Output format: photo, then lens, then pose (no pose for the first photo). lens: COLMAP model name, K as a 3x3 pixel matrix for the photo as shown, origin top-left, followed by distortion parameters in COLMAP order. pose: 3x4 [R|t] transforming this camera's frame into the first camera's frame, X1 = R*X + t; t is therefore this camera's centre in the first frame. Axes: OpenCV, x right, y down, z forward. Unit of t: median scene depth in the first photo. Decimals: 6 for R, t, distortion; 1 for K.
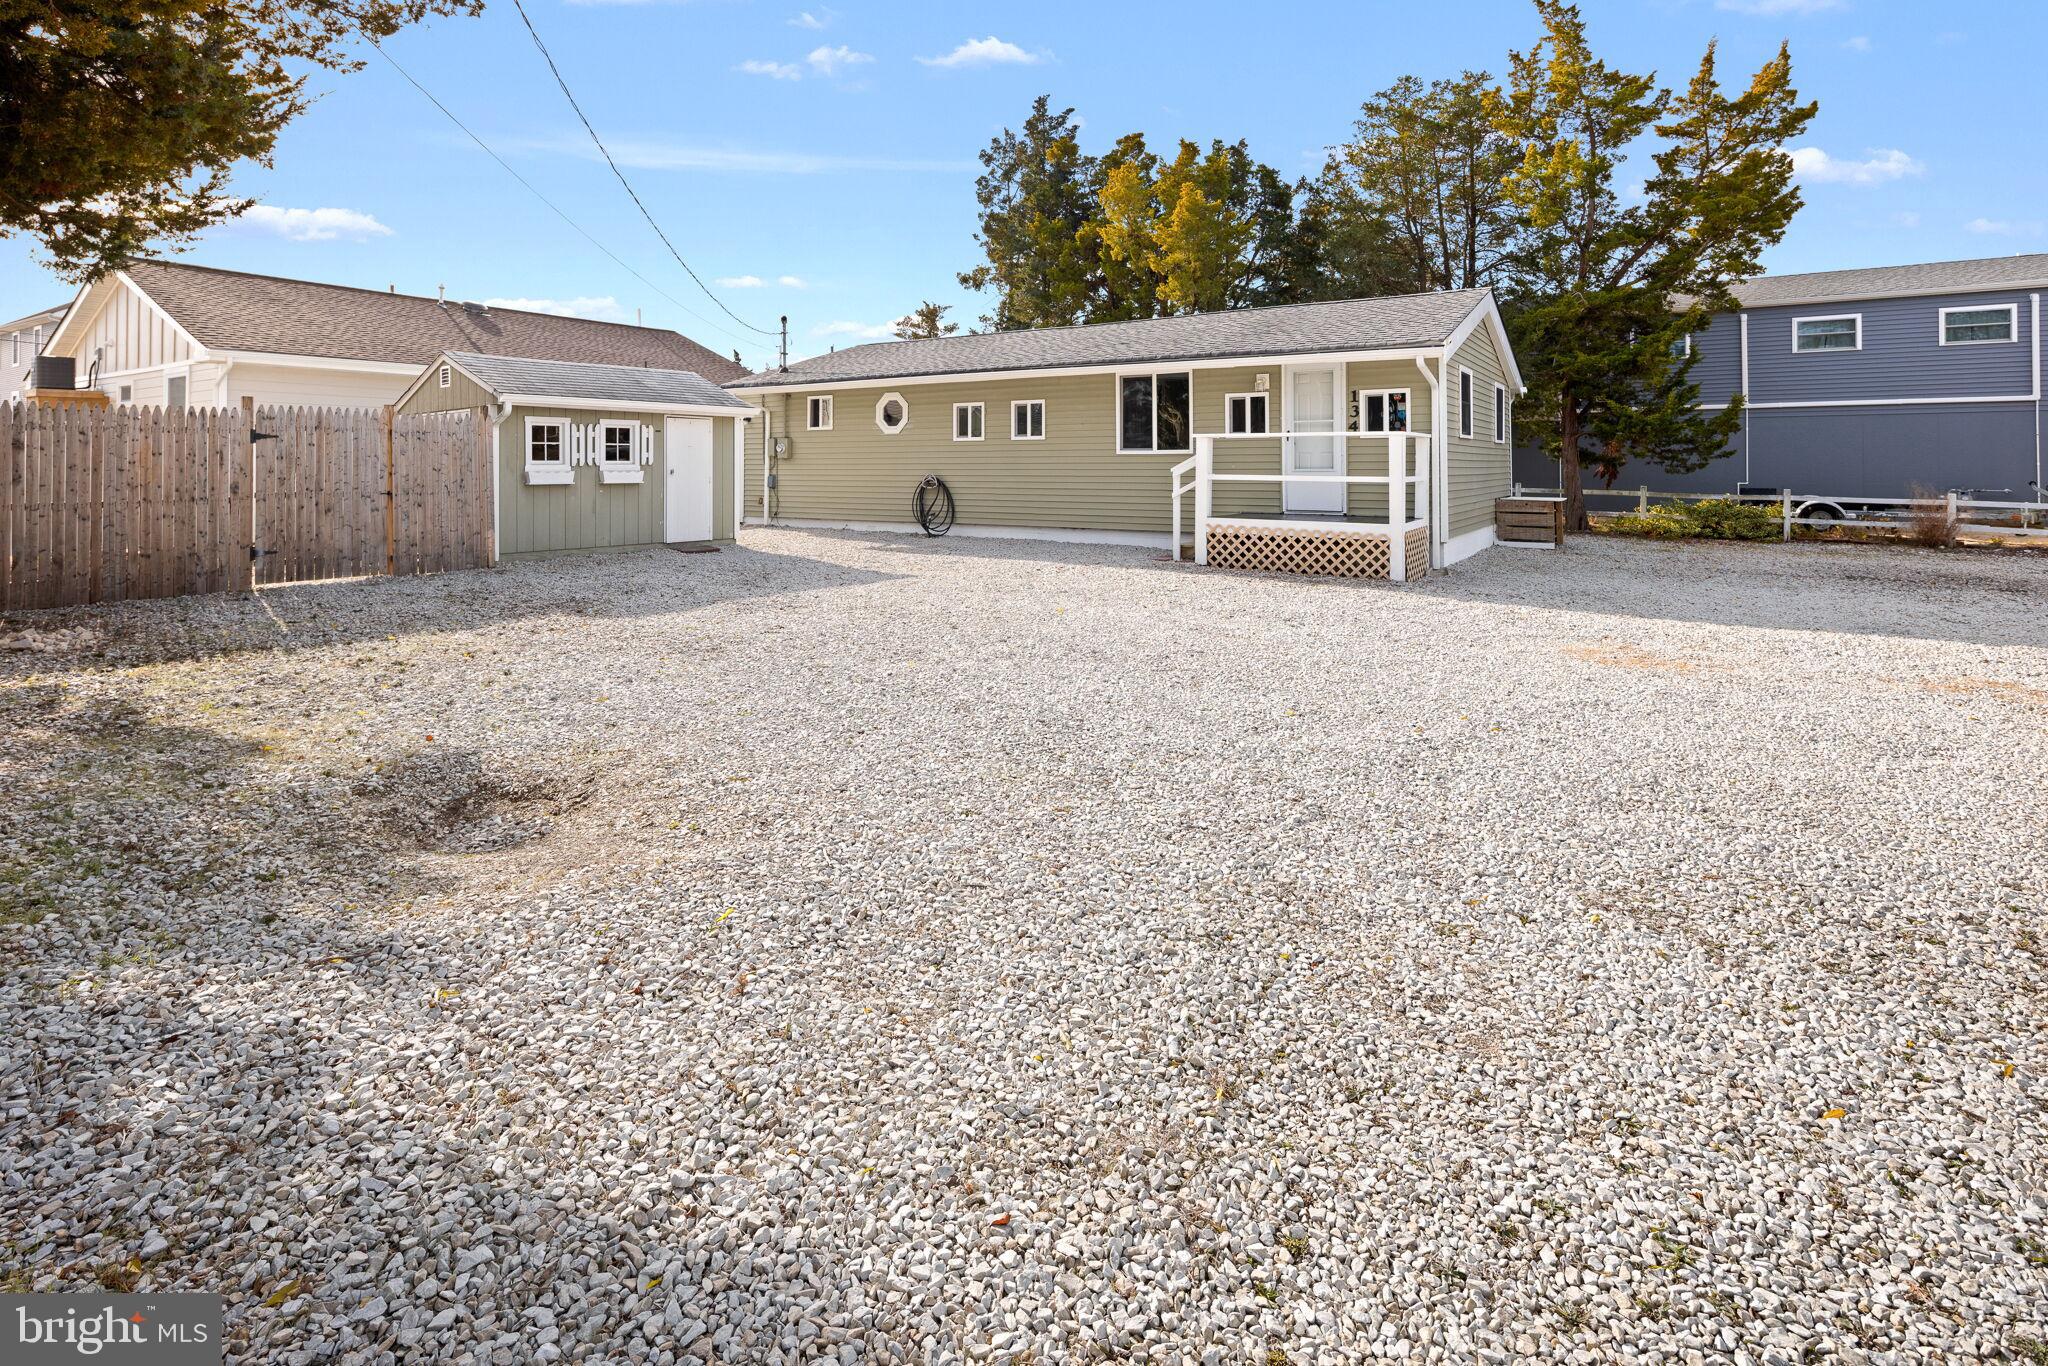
lens RADIAL K [[1001.7, 0, 1026.7], [0, 1001.7, 437.1], [0, 0, 1]] dist [0.008849, -0.008455]
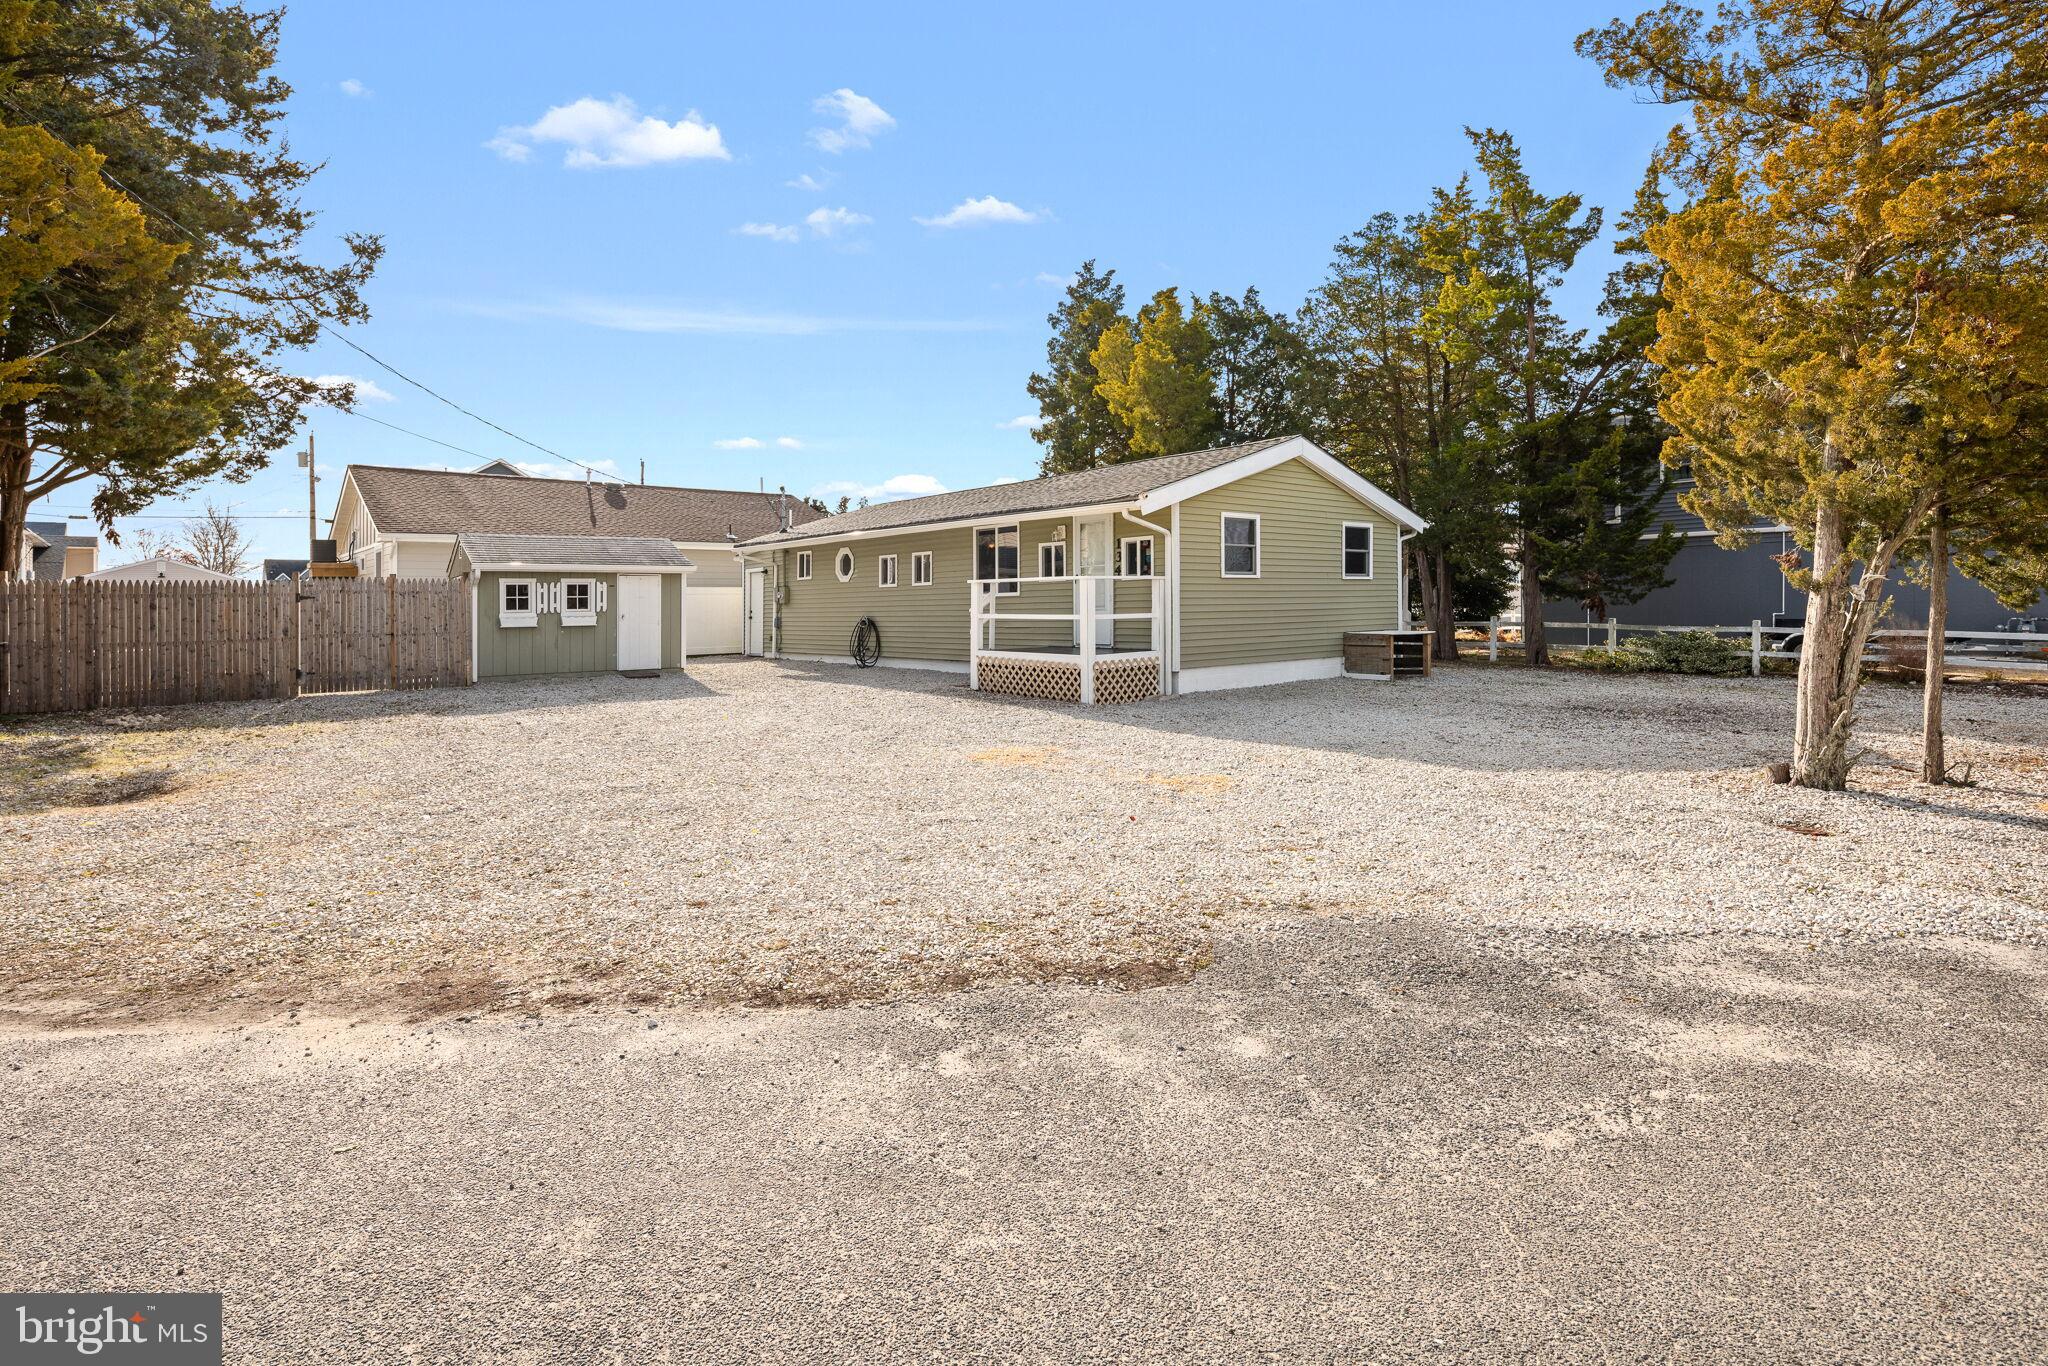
lens RADIAL K [[1013.6, 0, 1028.3], [0, 1013.6, 573.4], [0, 0, 1]] dist [0.002025, 0.000015]
pose [[0.958993, -0.023482, -0.282456, 0.522490], [0.022974, 0.999723, -0.005109, -0.003174], [0.282497, -0.001590, 0.959267, -0.125302]]
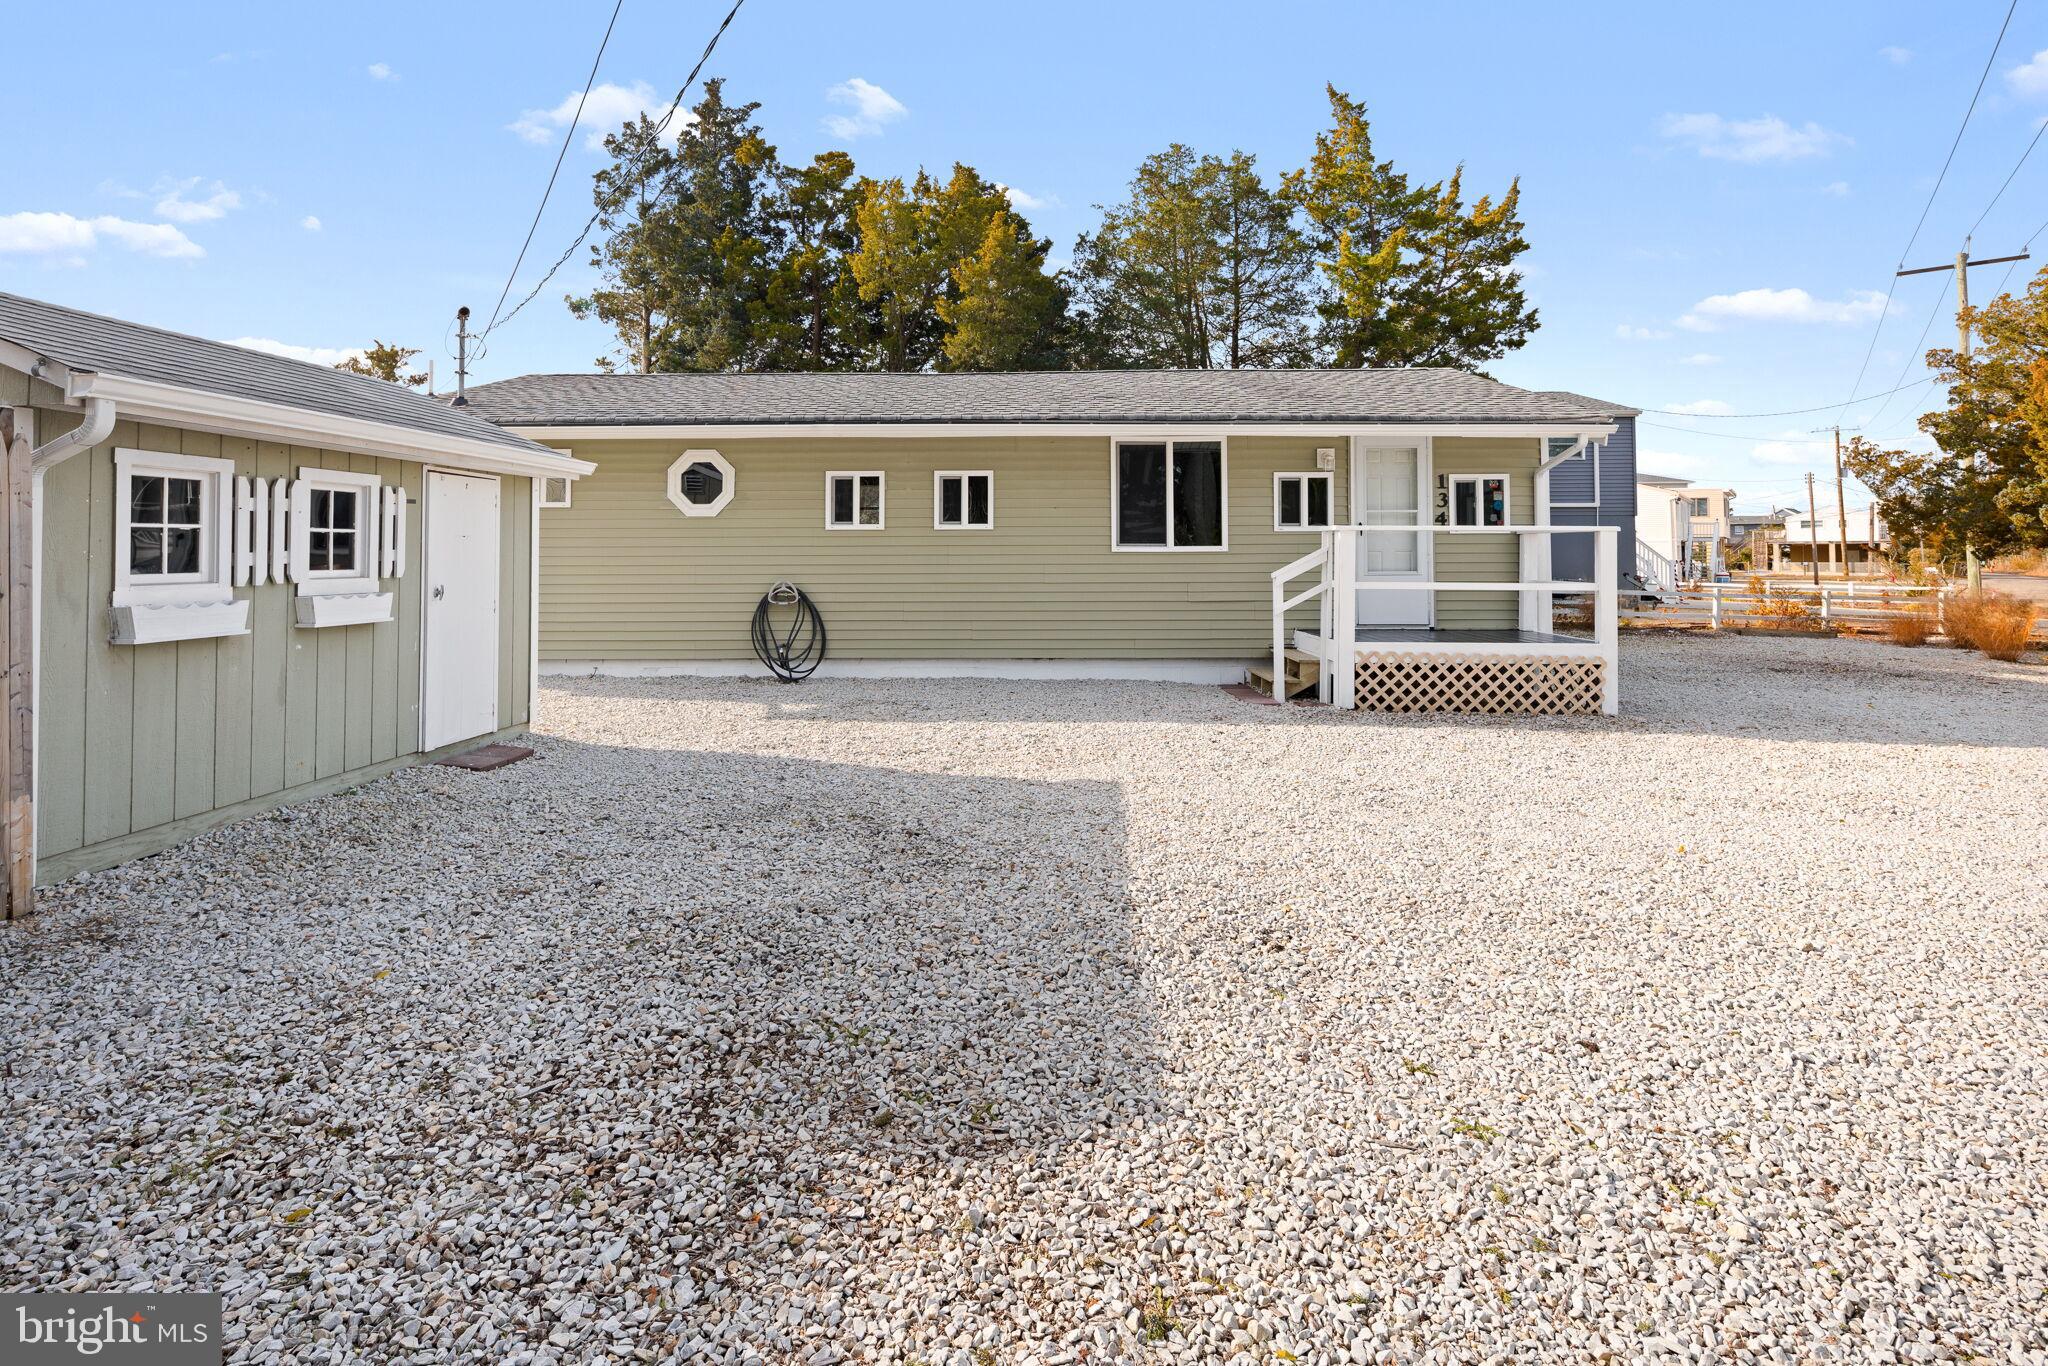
lens RADIAL K [[995.8, 0, 1033.0], [0, 995.8, 517.0], [0, 0, 1]] dist [-0.002119, -0.000788]
pose [[0.848354, 0.019008, 0.529088, -0.355924], [-0.014234, 0.999813, -0.013096, 0.002734], [-0.529238, 0.003580, 0.848466, 0.465388]]
